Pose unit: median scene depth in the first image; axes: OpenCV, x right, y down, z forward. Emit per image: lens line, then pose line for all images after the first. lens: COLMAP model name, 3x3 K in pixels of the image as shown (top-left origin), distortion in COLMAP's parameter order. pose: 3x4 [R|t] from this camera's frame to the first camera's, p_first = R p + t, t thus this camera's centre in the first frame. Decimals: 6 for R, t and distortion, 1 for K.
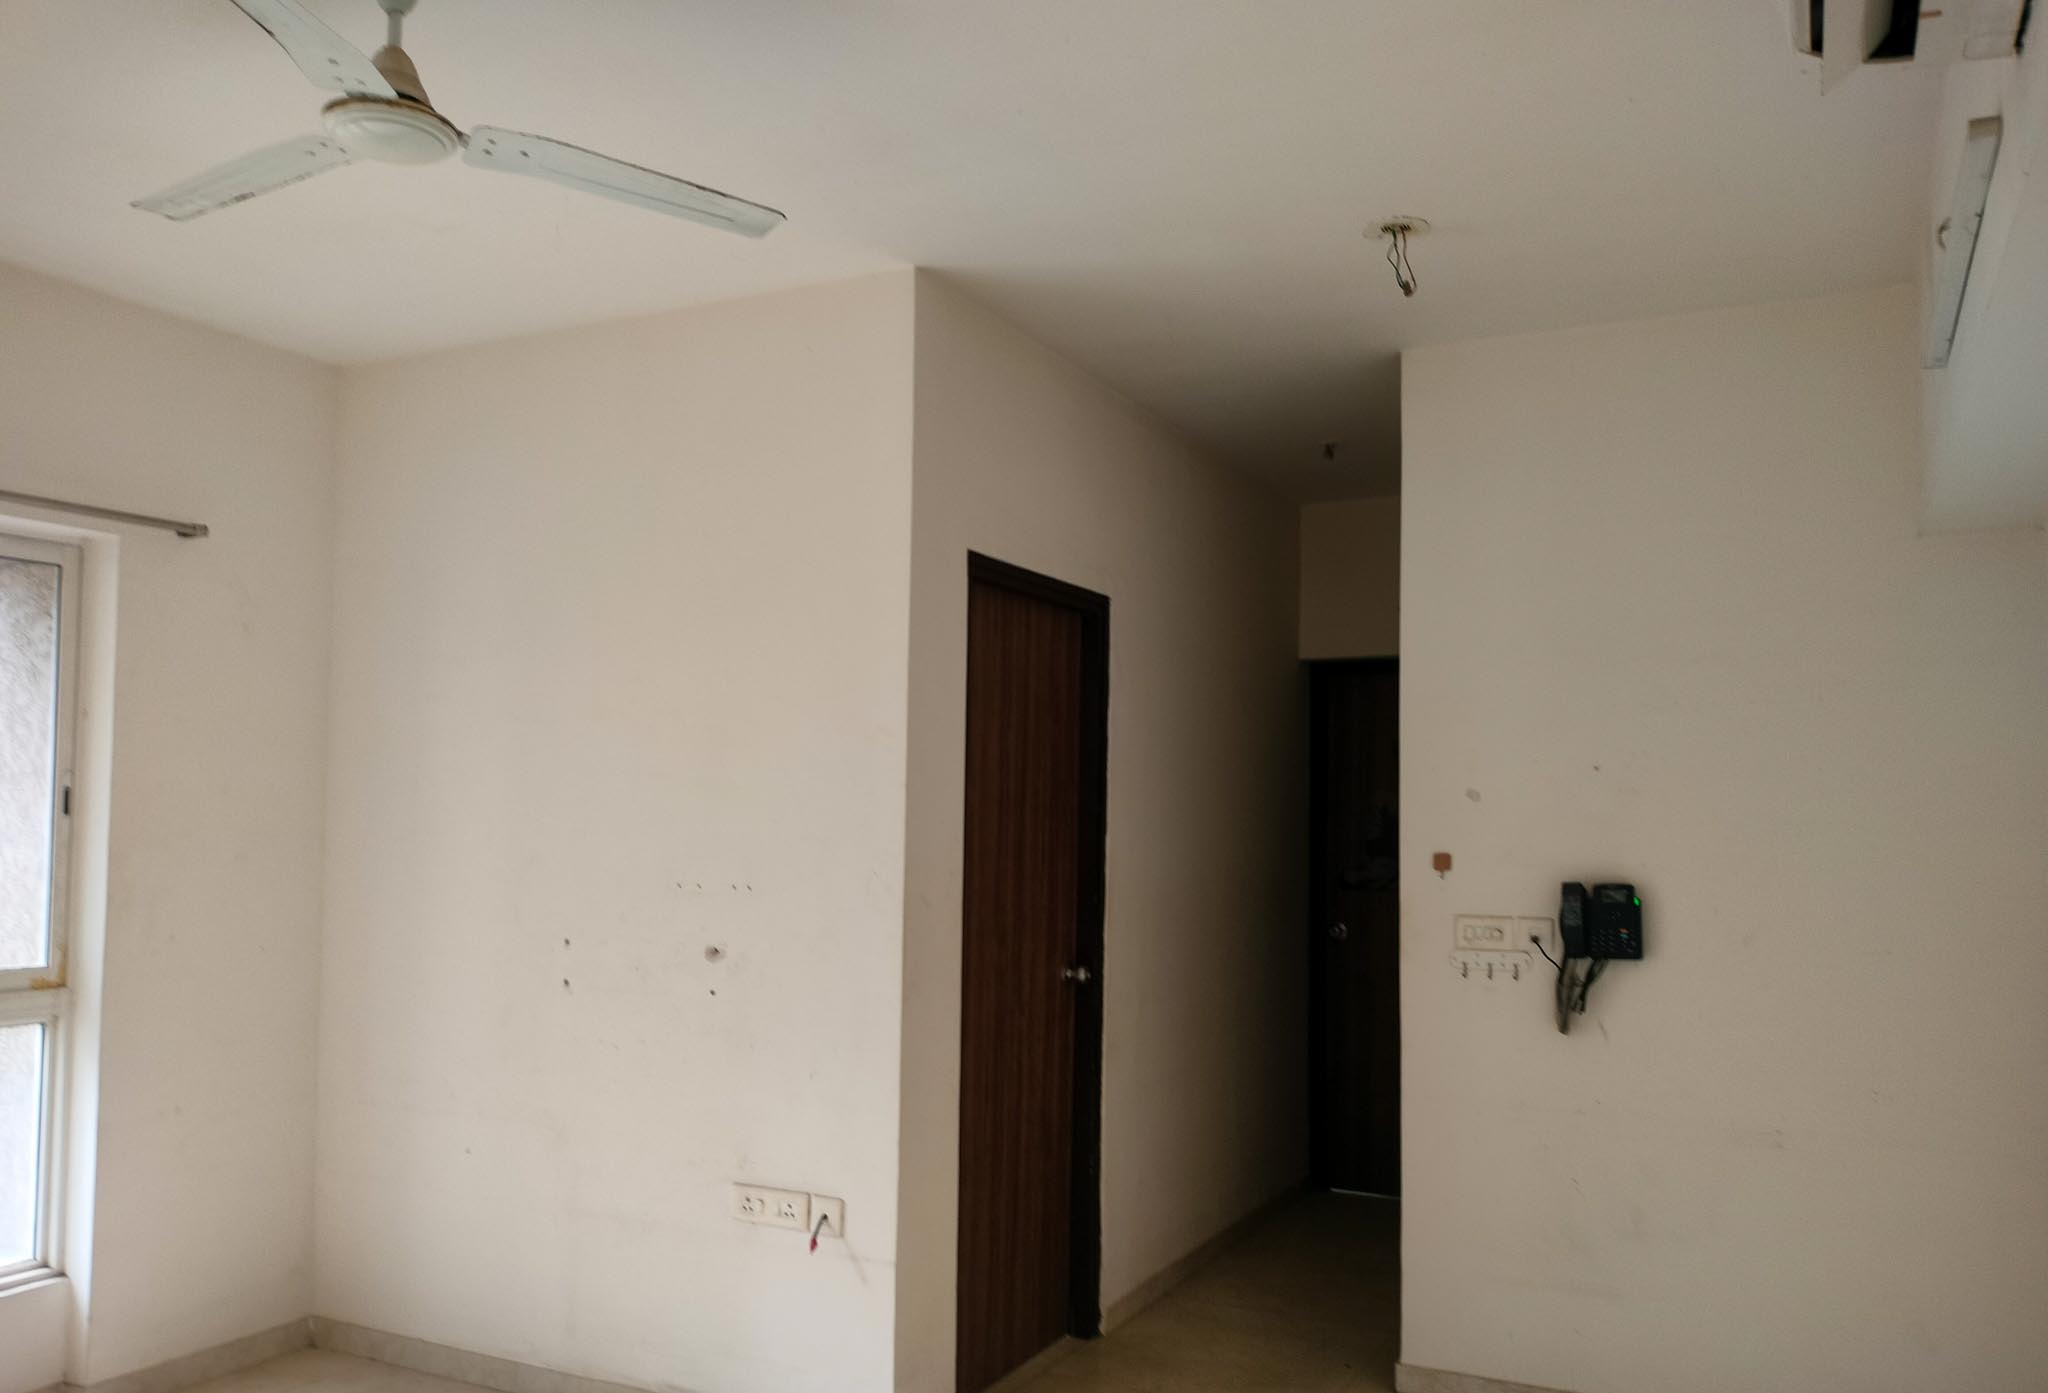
lens RADIAL K [[1551.1, 0, 1023.4], [0, 1551.1, 773.6], [0, 0, 1]] dist [0.065418, -0.077857]
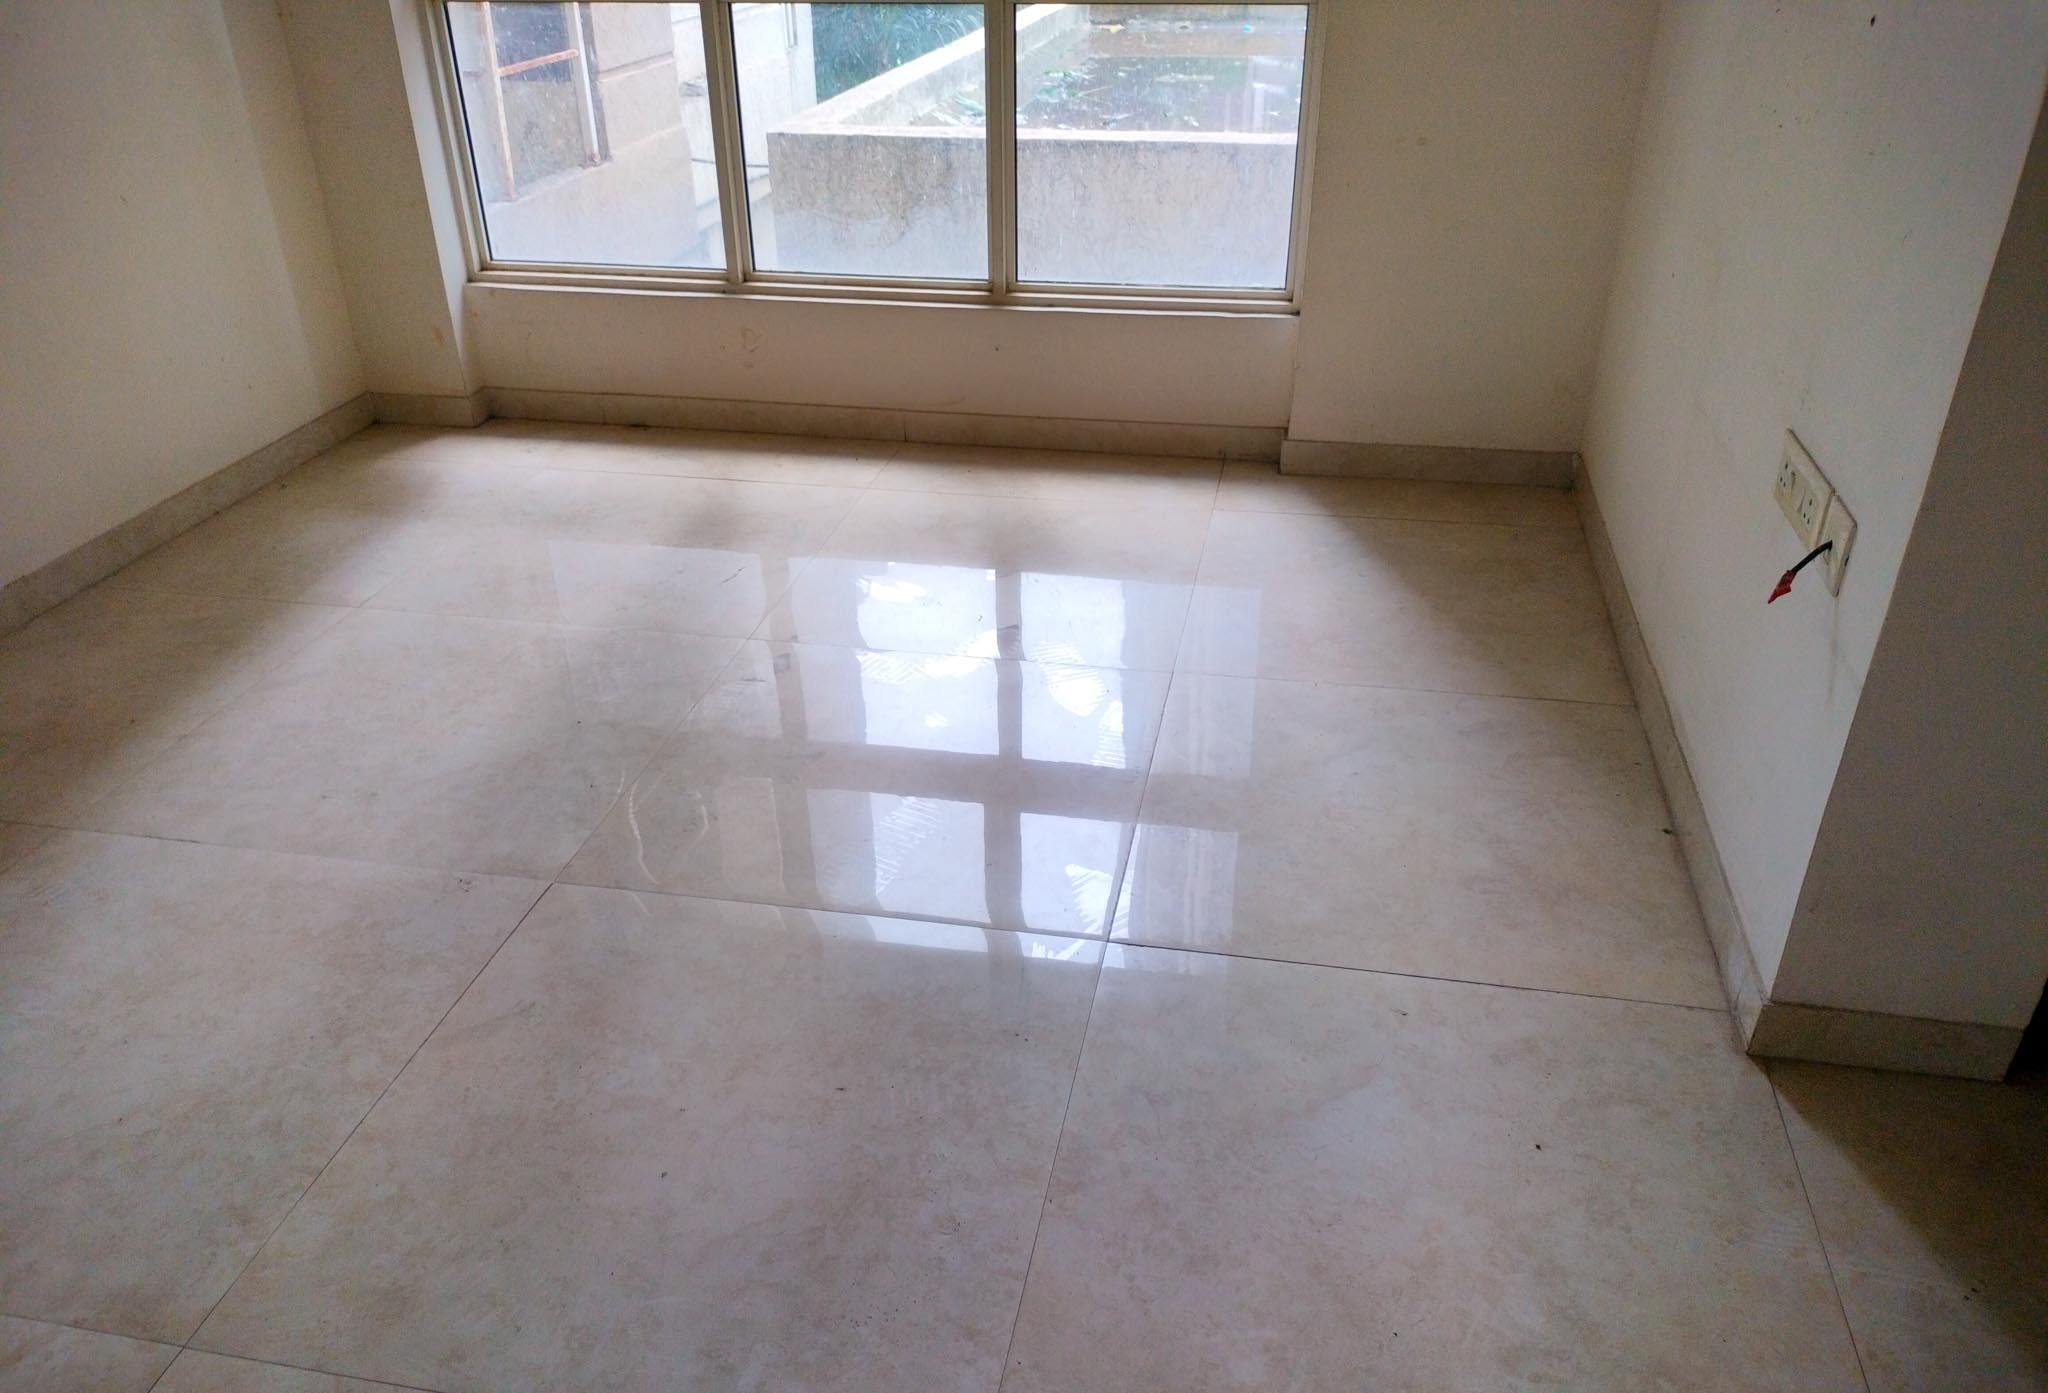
lens RADIAL K [[1509.1, 0, 1029.4], [0, 1509.1, 779.1], [0, 0, 1]] dist [0.090051, -0.186464]
pose [[0.268153, 0.483523, -0.833246, 0.326914], [0.048981, 0.856962, 0.513047, 0.131953], [0.962130, -0.178388, 0.206113, 0.924486]]
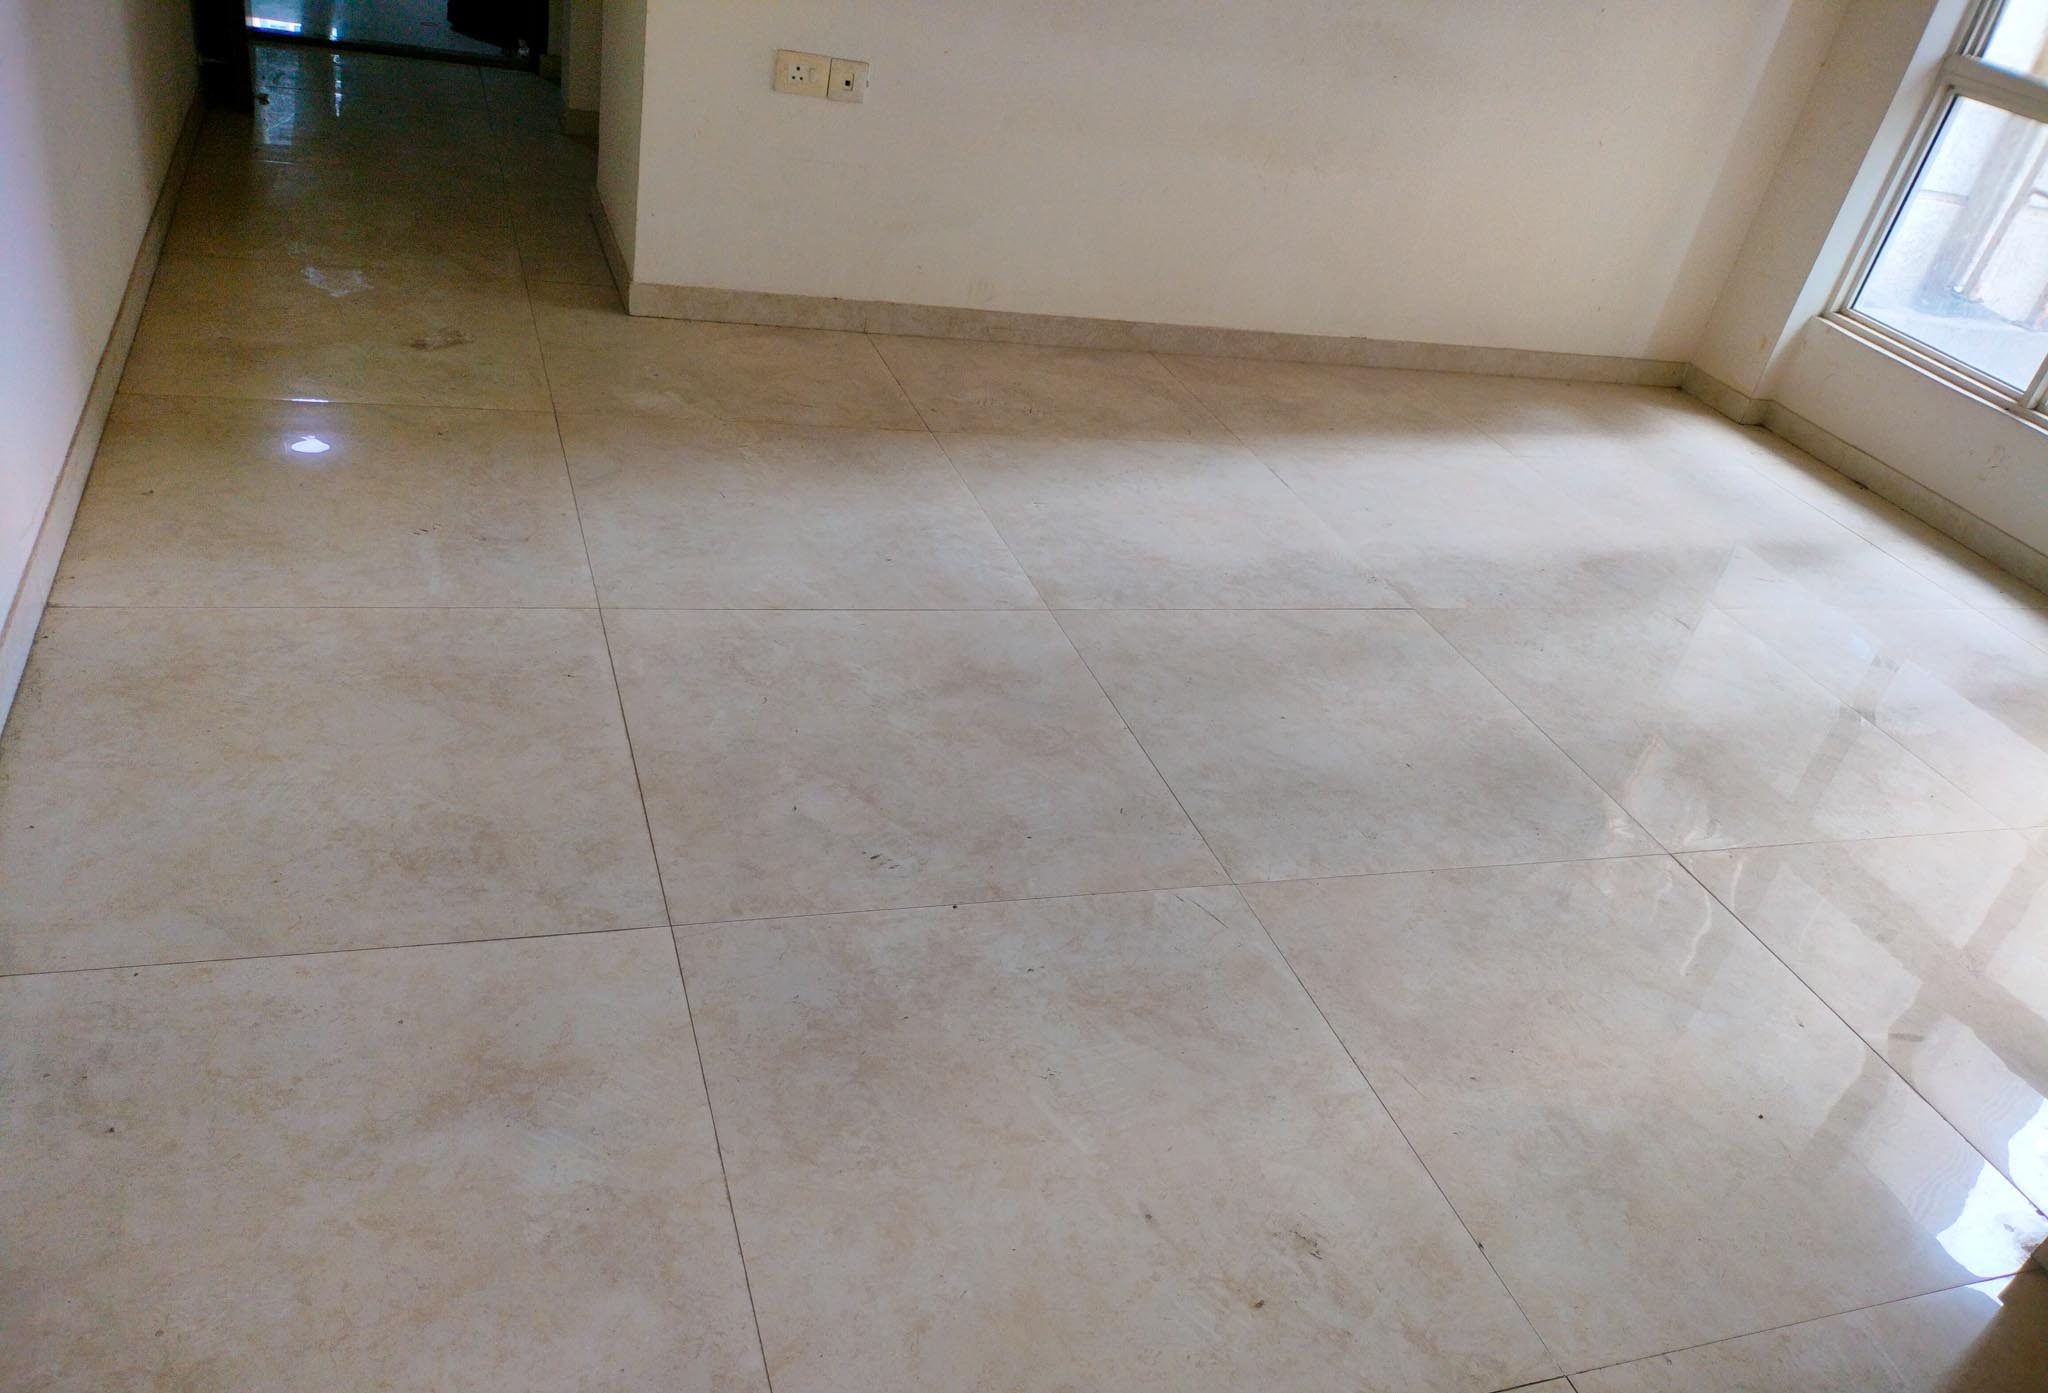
lens RADIAL K [[1540.9, 0, 1025.5], [0, 1540.9, 760.1], [0, 0, 1]] dist [0.048331, -0.060103]
pose [[-0.679891, 0.271668, -0.681135, 0.638978], [-0.175239, 0.841744, 0.510645, 0.136018], [0.712067, 0.466545, -0.524688, 1.301808]]
